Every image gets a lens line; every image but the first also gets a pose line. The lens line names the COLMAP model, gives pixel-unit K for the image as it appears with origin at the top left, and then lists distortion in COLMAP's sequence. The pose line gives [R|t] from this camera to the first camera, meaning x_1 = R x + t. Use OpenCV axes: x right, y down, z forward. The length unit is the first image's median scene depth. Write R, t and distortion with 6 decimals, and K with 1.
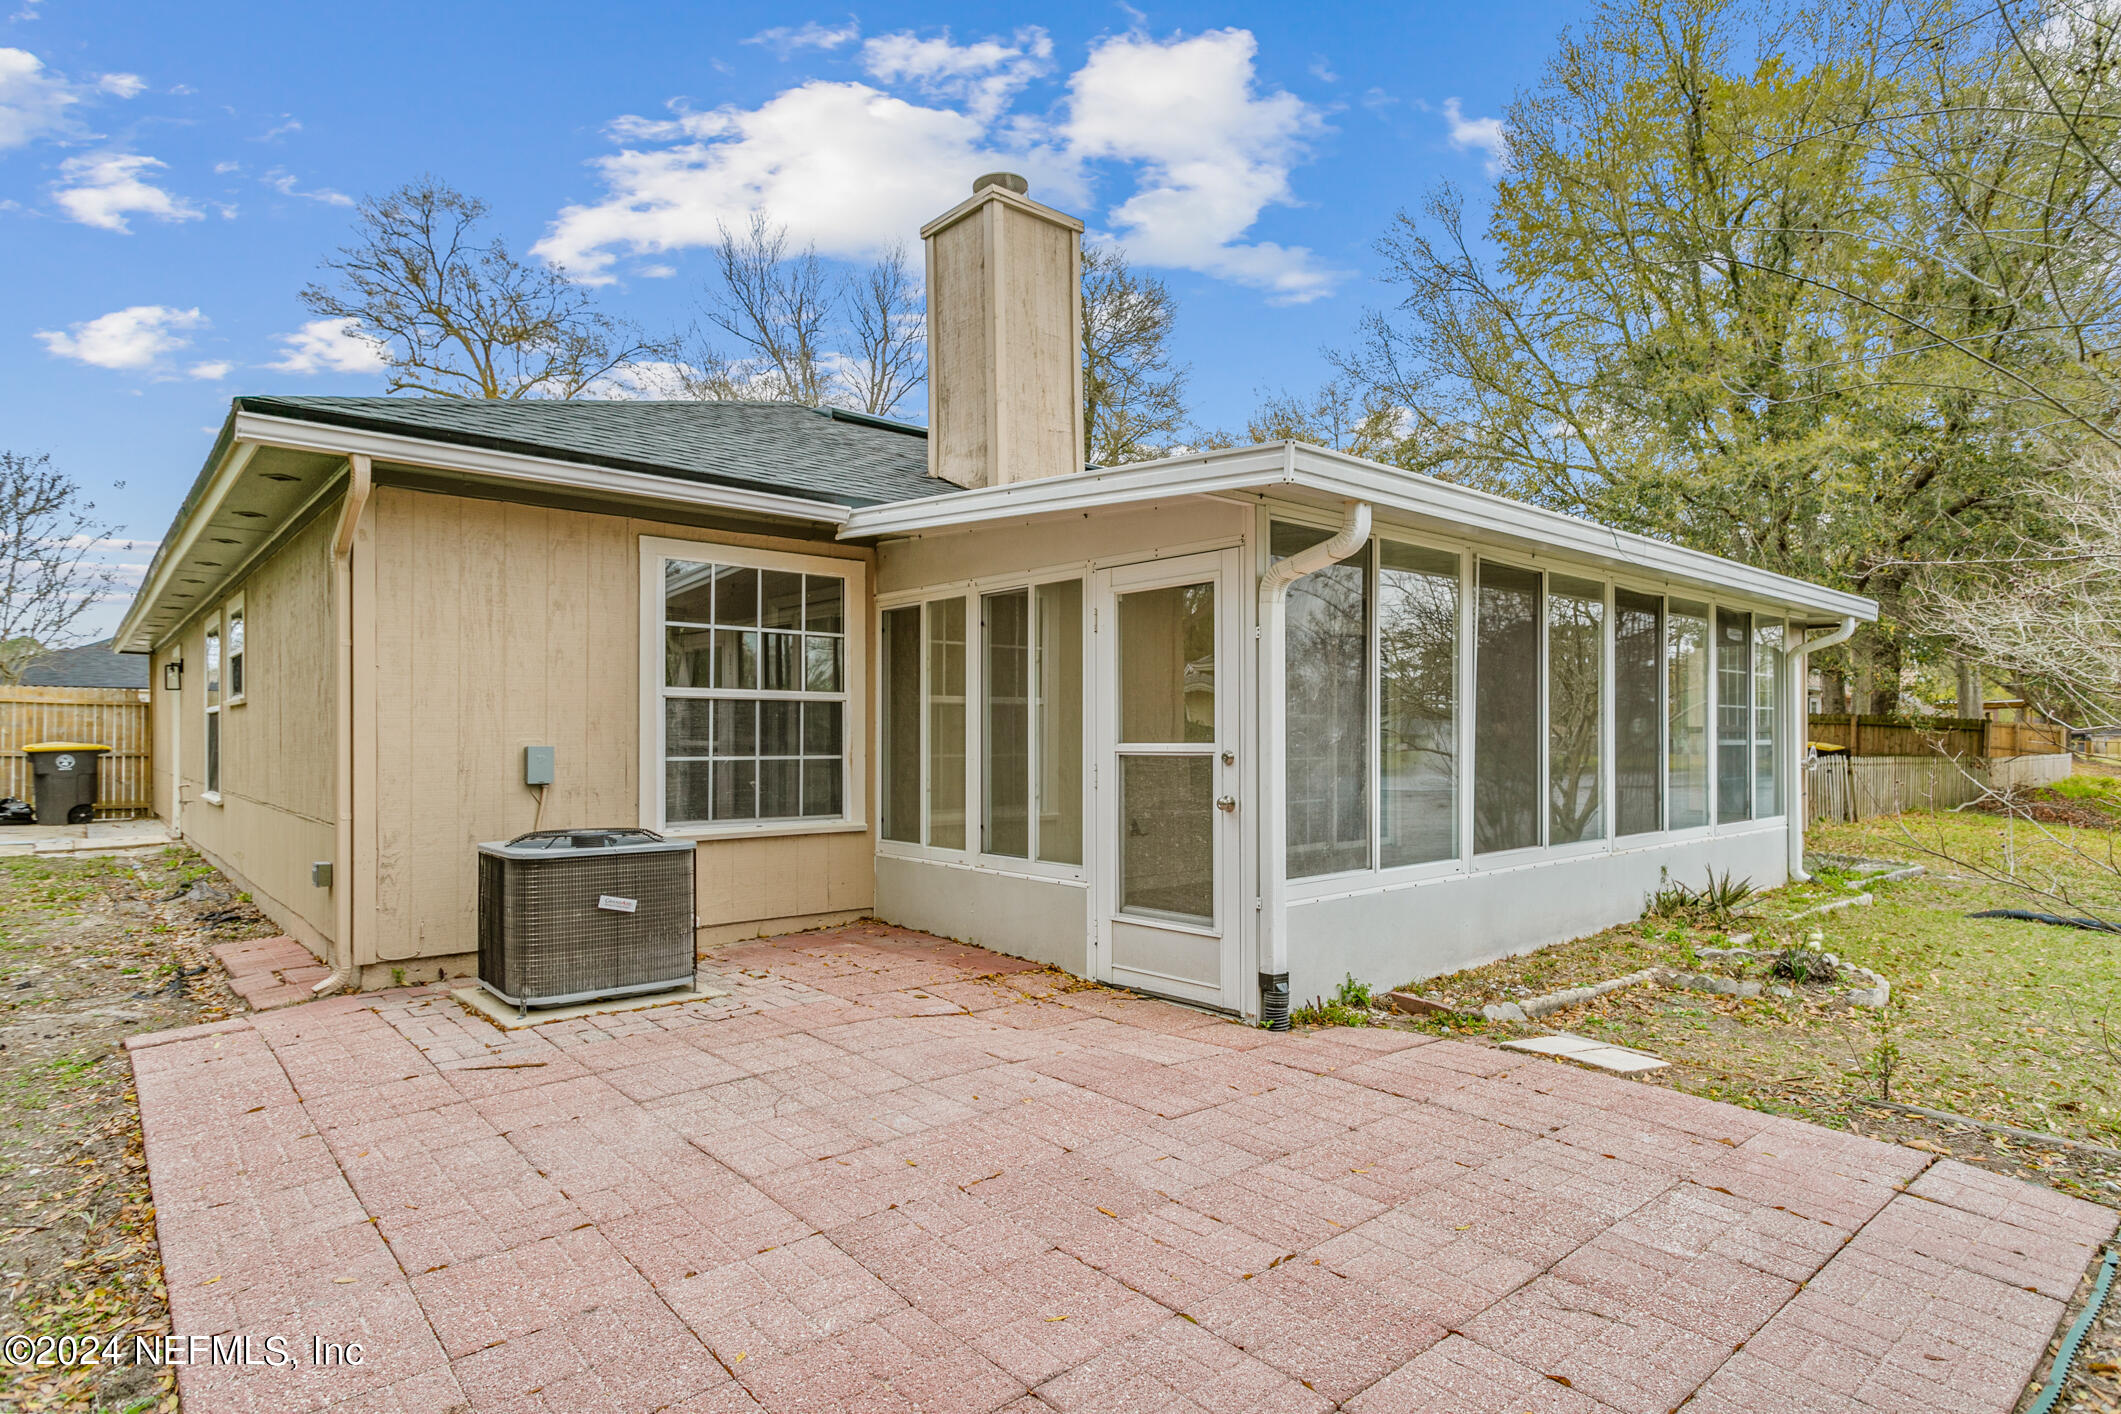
lens RADIAL K [[1136.0, 0, 1063.8], [0, 1136.0, 737.0], [0, 0, 1]] dist [-0.003398, -0.000284]
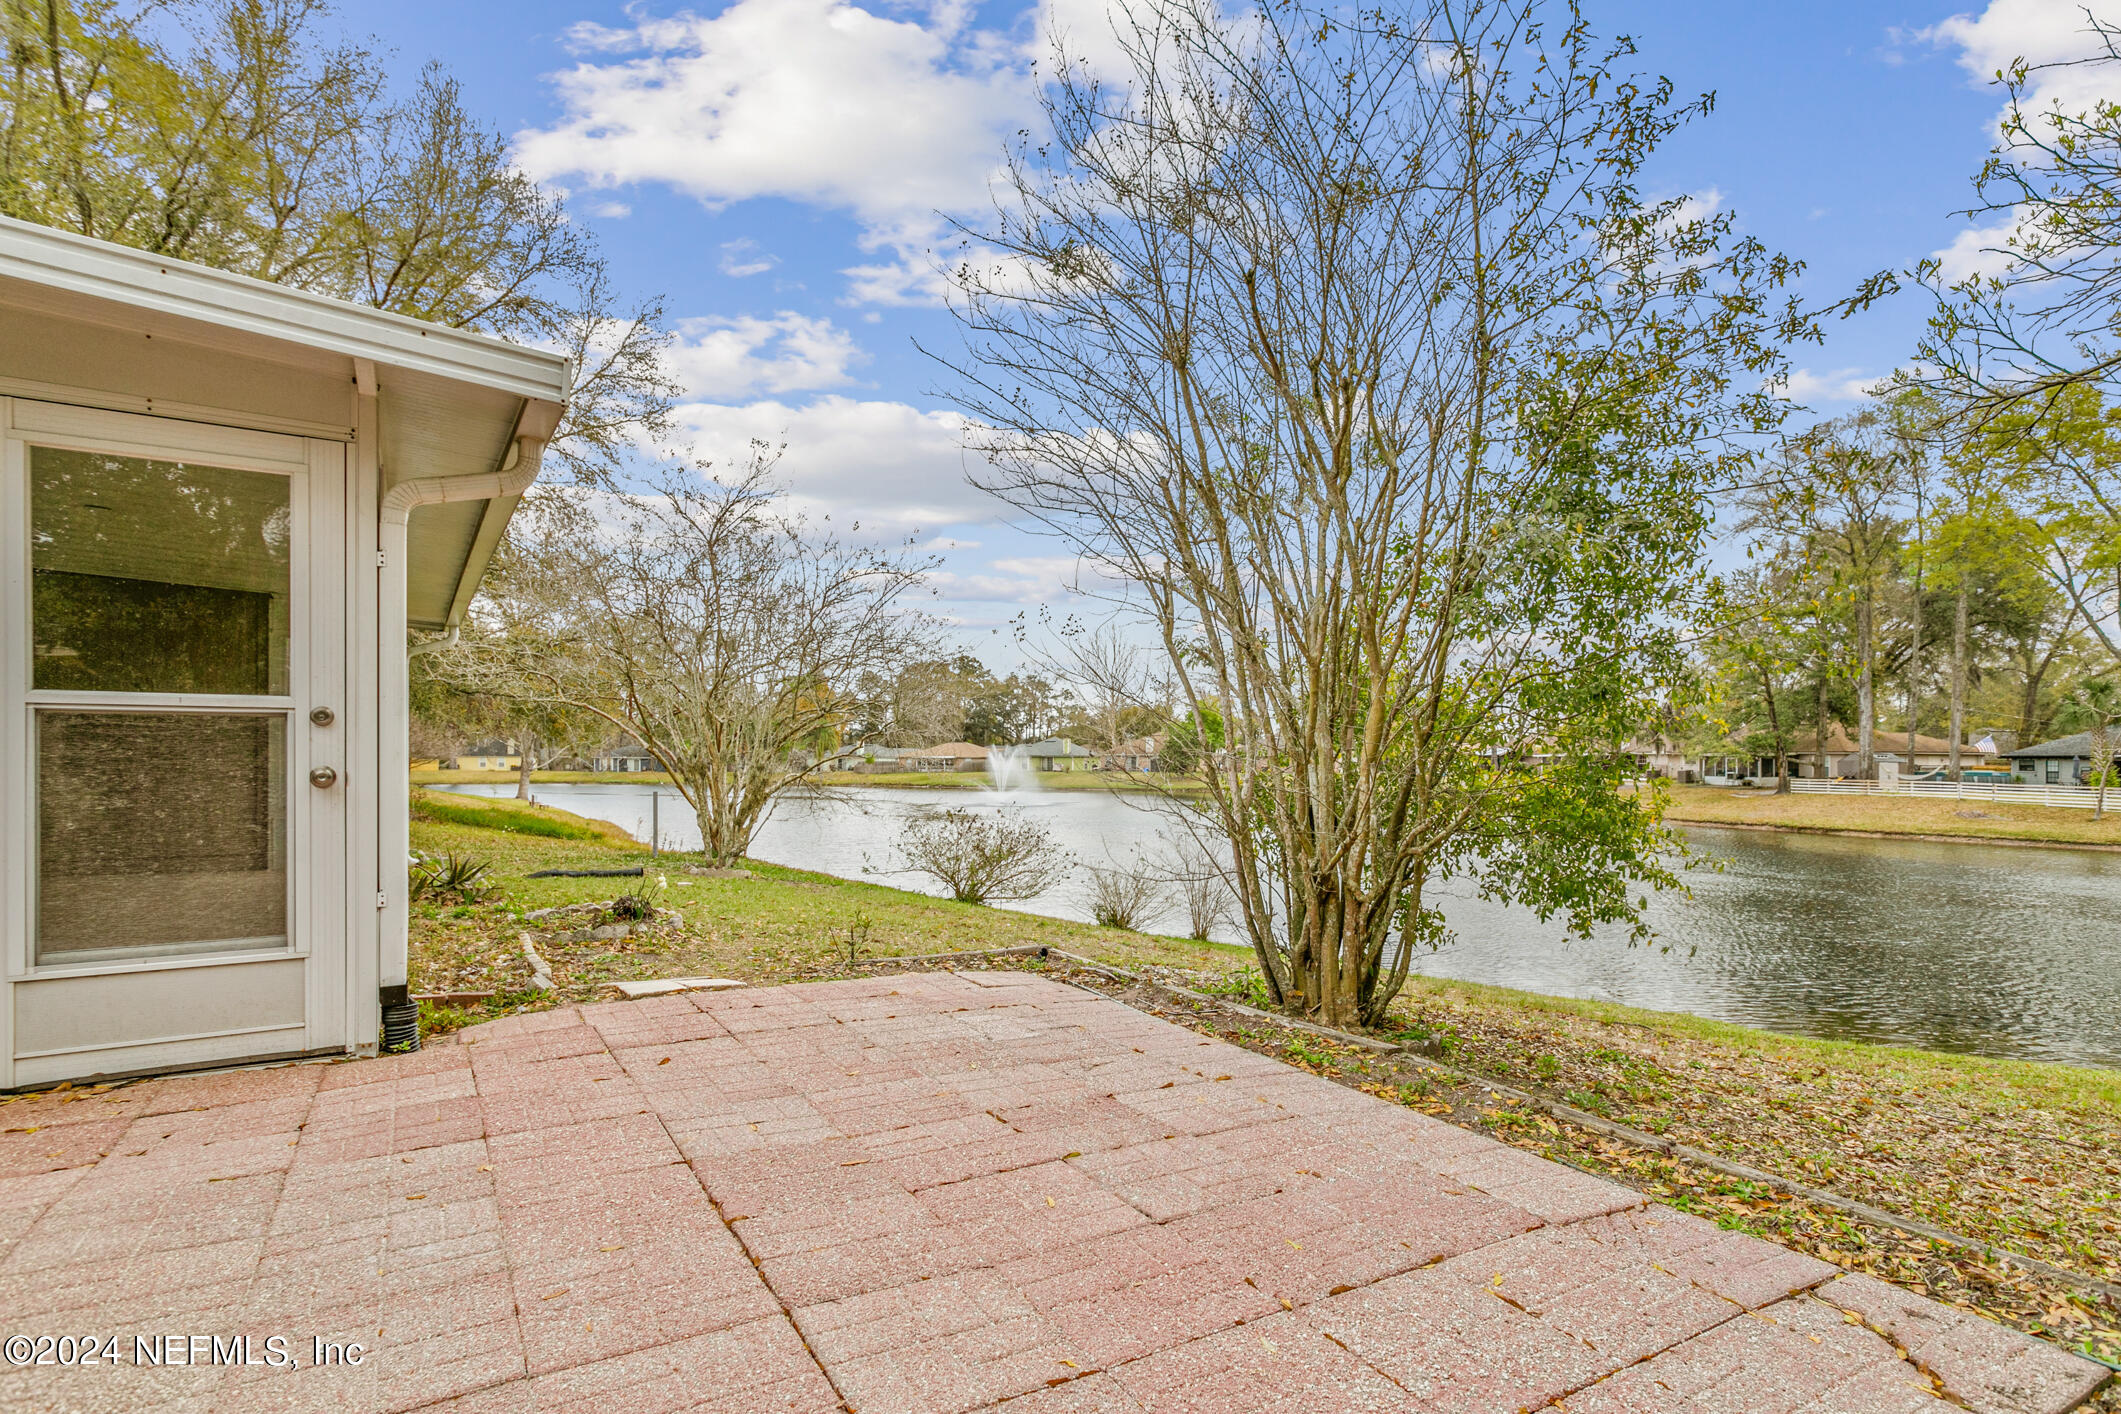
lens RADIAL K [[1078.1, 0, 1064.9], [0, 1078.1, 760.0], [0, 0, 1]] dist [0.001860, 0.000202]
pose [[0.162330, 0.001165, 0.986736, -0.594200], [-0.002222, 0.999997, -0.000815, 0.057868], [-0.986734, -0.002060, 0.162332, 0.488458]]
